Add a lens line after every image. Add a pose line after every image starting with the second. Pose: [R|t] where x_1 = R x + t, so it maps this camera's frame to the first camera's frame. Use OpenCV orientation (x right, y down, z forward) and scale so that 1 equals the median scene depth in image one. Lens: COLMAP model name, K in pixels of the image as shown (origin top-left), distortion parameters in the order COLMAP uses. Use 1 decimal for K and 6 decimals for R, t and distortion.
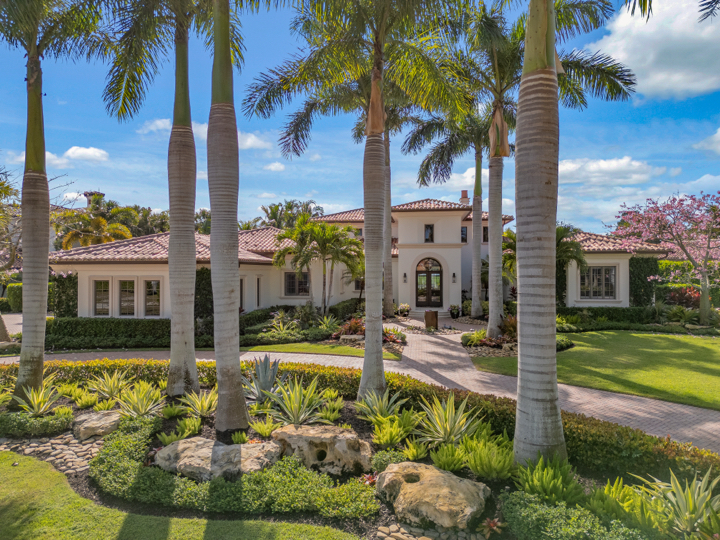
lens RADIAL K [[504.1, 0, 357.1], [0, 504.1, 268.7], [0, 0, 1]] dist [0.061801, -0.056018]
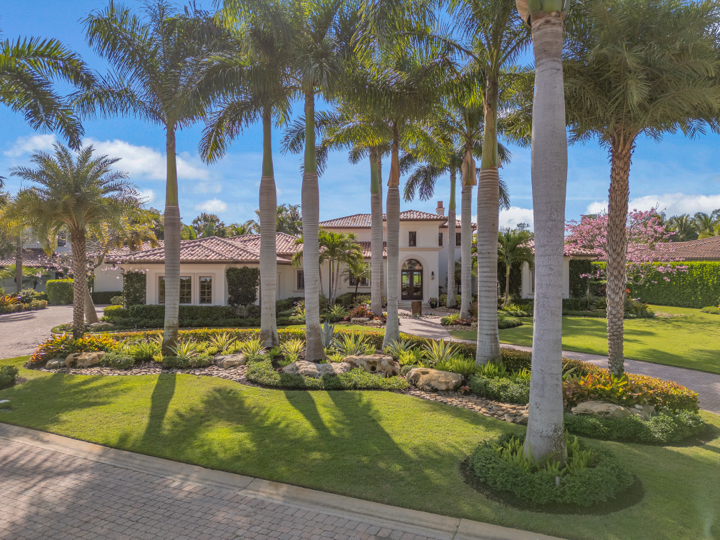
lens RADIAL K [[504.1, 0, 357.1], [0, 504.1, 268.7], [0, 0, 1]] dist [0.061801, -0.056018]
pose [[0.998488, 0.002844, 0.054904, -0.092632], [-0.002924, 0.999995, 0.001385, 0.000526], [-0.054900, -0.001543, 0.998491, -0.332868]]
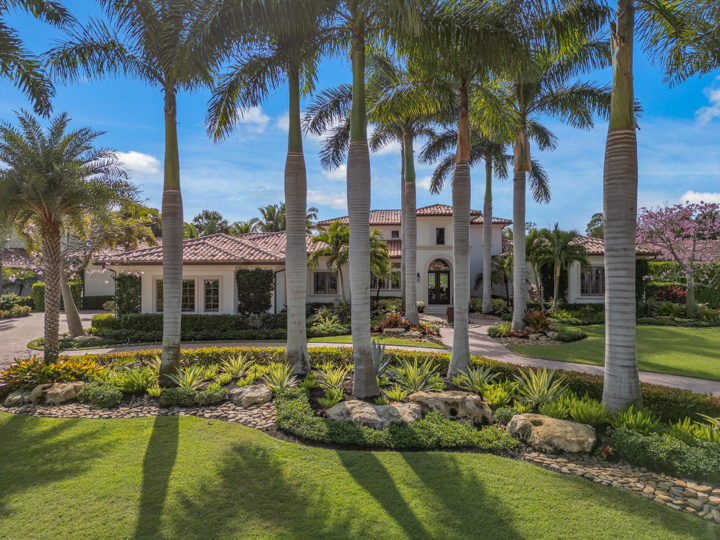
lens RADIAL K [[504.1, 0, 357.1], [0, 504.1, 268.7], [0, 0, 1]] dist [0.061801, -0.056018]
pose [[0.998397, 0.000278, 0.056591, -0.158388], [-0.000363, 0.999999, 0.001496, -0.002976], [-0.056590, -0.001514, 0.998396, -0.121513]]
